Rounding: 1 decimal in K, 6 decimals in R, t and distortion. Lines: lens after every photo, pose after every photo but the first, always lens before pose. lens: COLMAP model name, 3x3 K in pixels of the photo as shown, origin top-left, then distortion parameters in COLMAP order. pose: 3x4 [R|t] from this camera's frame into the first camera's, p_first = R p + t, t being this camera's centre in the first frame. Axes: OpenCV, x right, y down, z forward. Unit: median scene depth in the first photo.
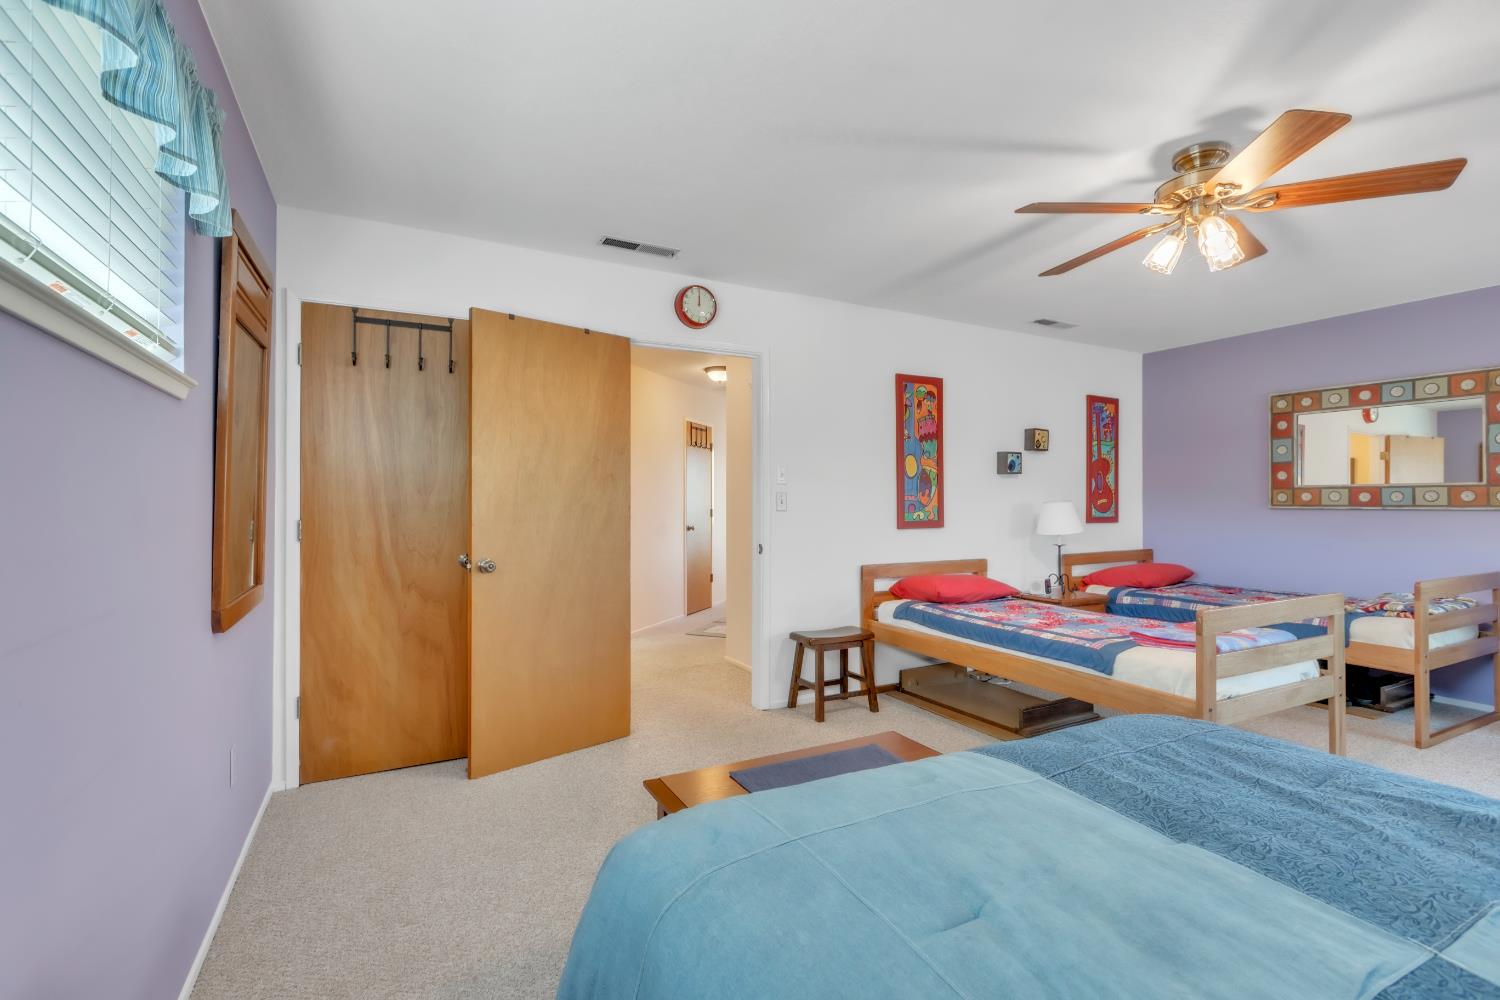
lens RADIAL K [[679.5, 0, 748.5], [0, 679.5, 498.8], [0, 0, 1]] dist [0.000092, 0.000012]
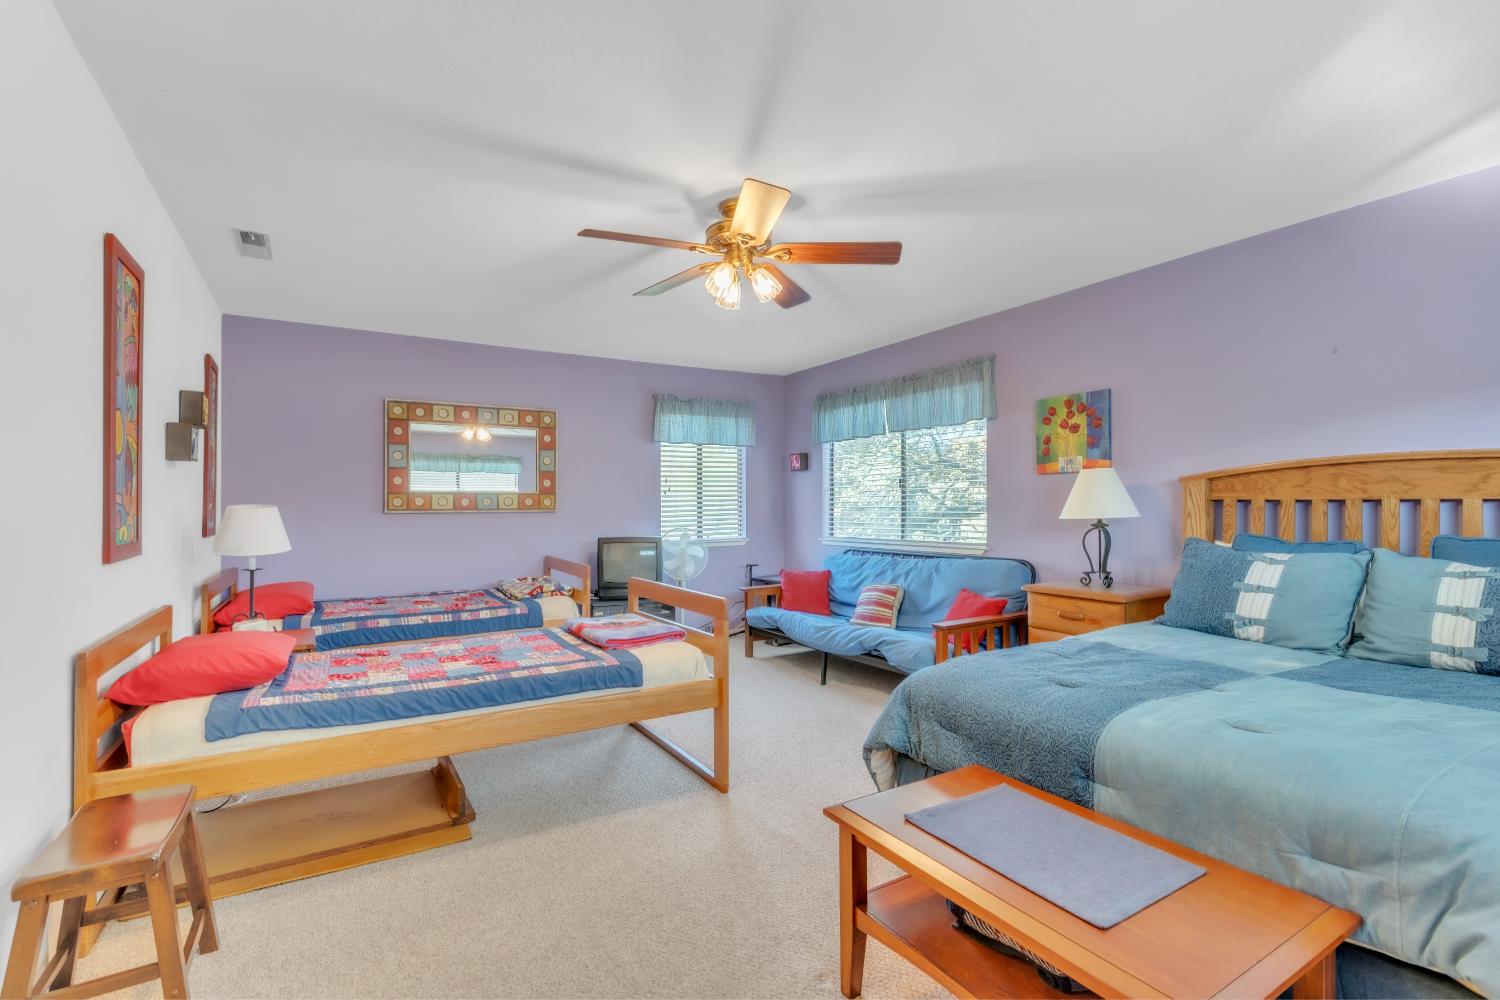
lens RADIAL K [[683.1, 0, 749.5], [0, 683.1, 499.7], [0, 0, 1]] dist [-0.000975, -0.000108]
pose [[-0.066486, 0.008117, 0.997754, -0.277303], [-0.002732, 0.999962, -0.008317, 0.001397], [-0.997784, -0.003279, -0.066461, 0.565934]]
